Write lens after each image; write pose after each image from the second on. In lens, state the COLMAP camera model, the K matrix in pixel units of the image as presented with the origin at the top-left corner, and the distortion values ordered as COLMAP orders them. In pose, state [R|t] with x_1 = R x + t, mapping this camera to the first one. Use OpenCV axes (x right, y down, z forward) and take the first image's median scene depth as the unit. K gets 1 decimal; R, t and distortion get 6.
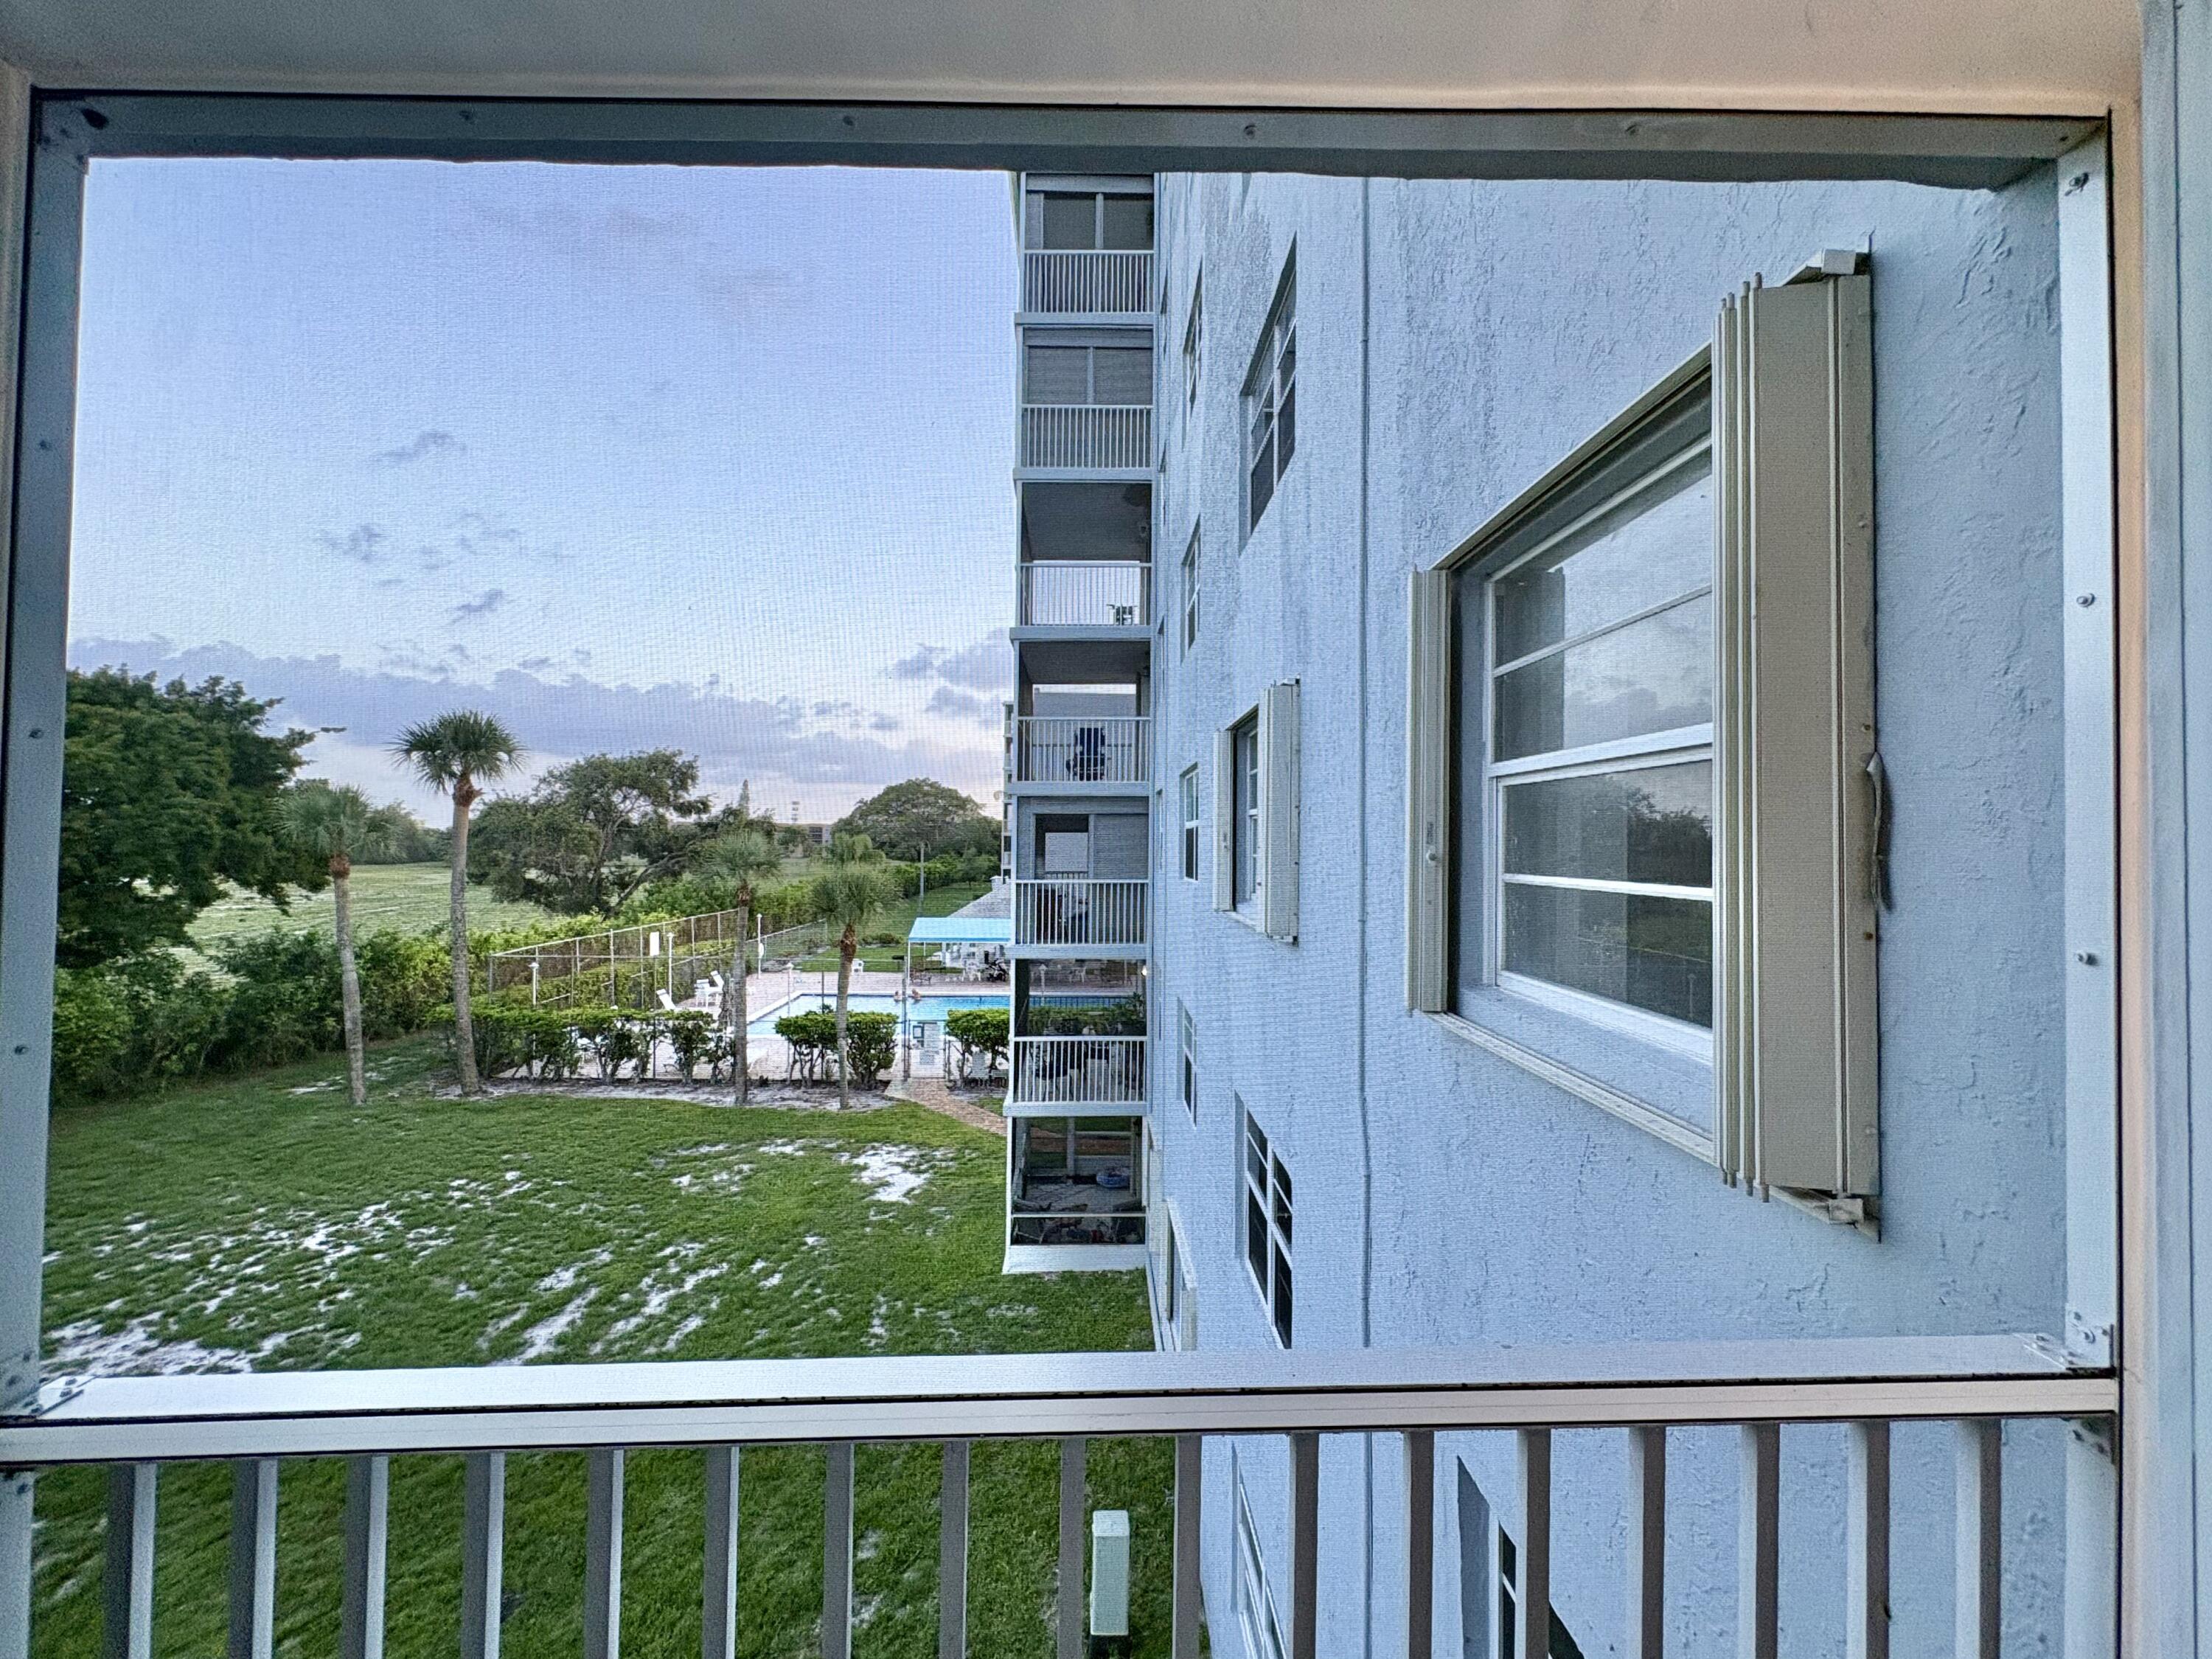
lens RADIAL K [[883.4, 0, 1117.9], [0, 883.4, 831.7], [0, 0, 1]] dist [-0.005577, 0.001202]
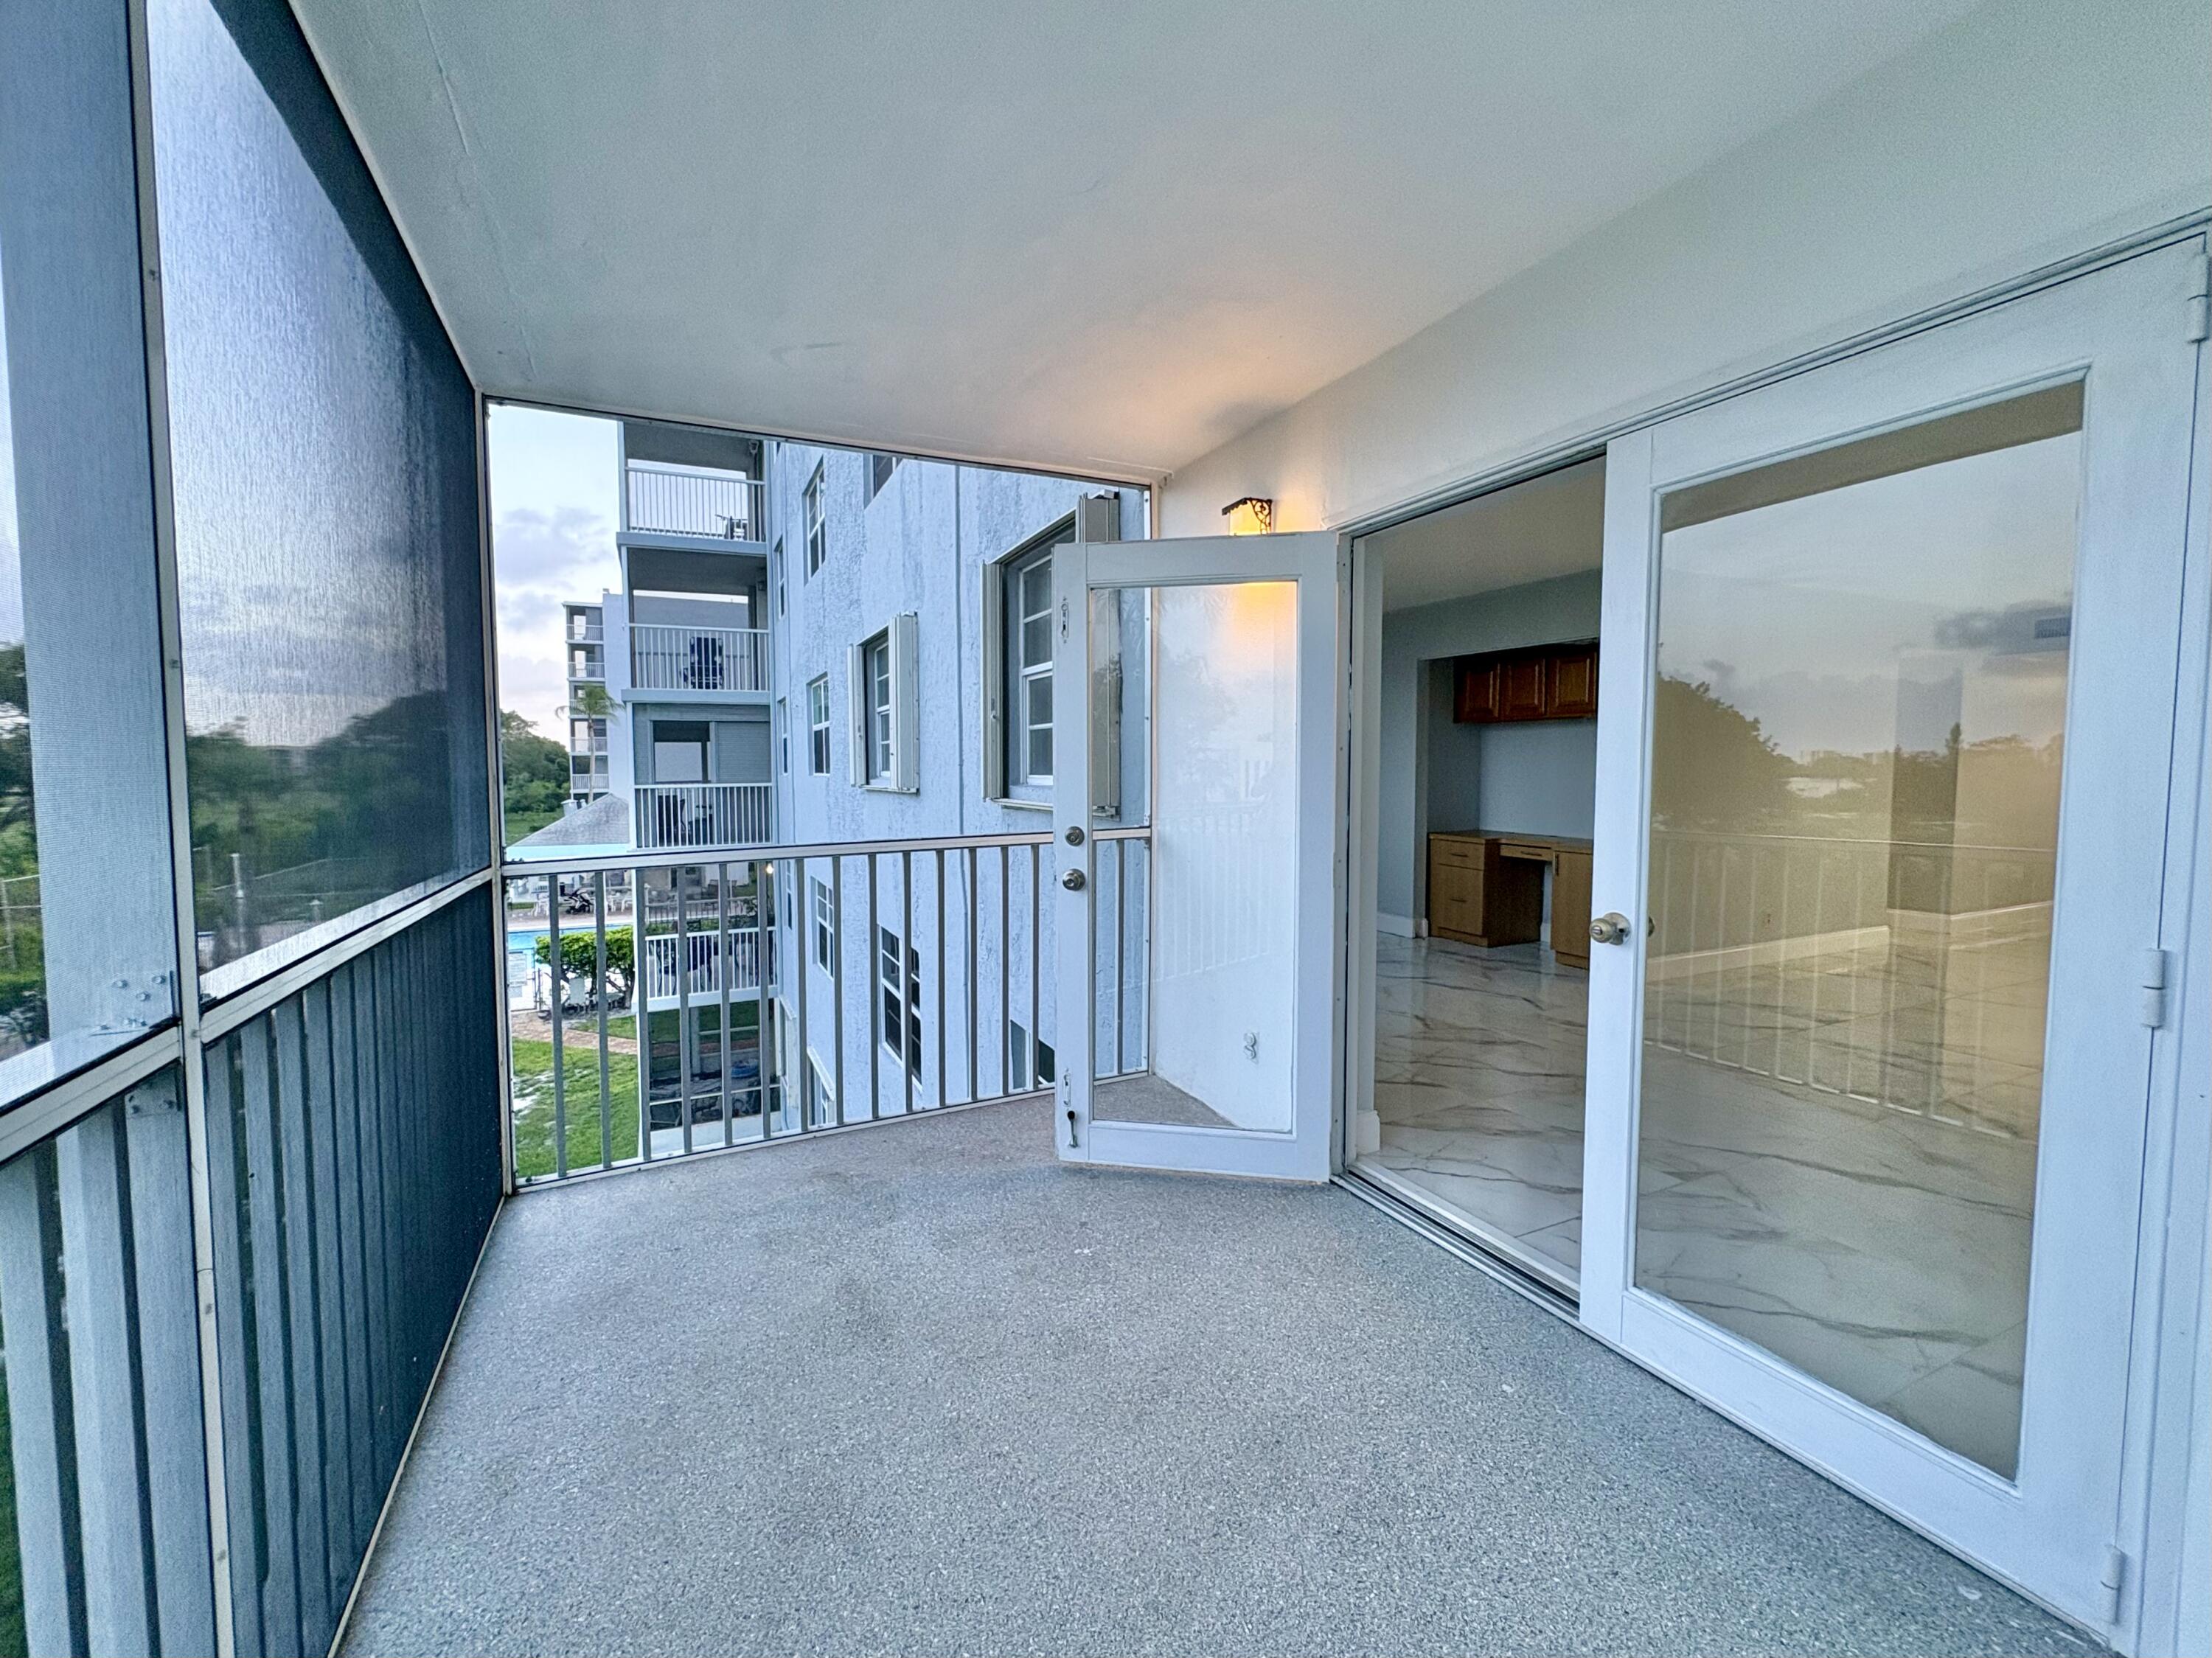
lens RADIAL K [[883.4, 0, 1105.1], [0, 883.4, 842.7], [0, 0, 1]] dist [-0.005577, 0.001202]
pose [[0.910884, -0.041905, 0.410528, -0.209695], [0.001083, 0.995070, 0.099171, 0.103295], [-0.412660, -0.089889, 0.906439, -0.808632]]
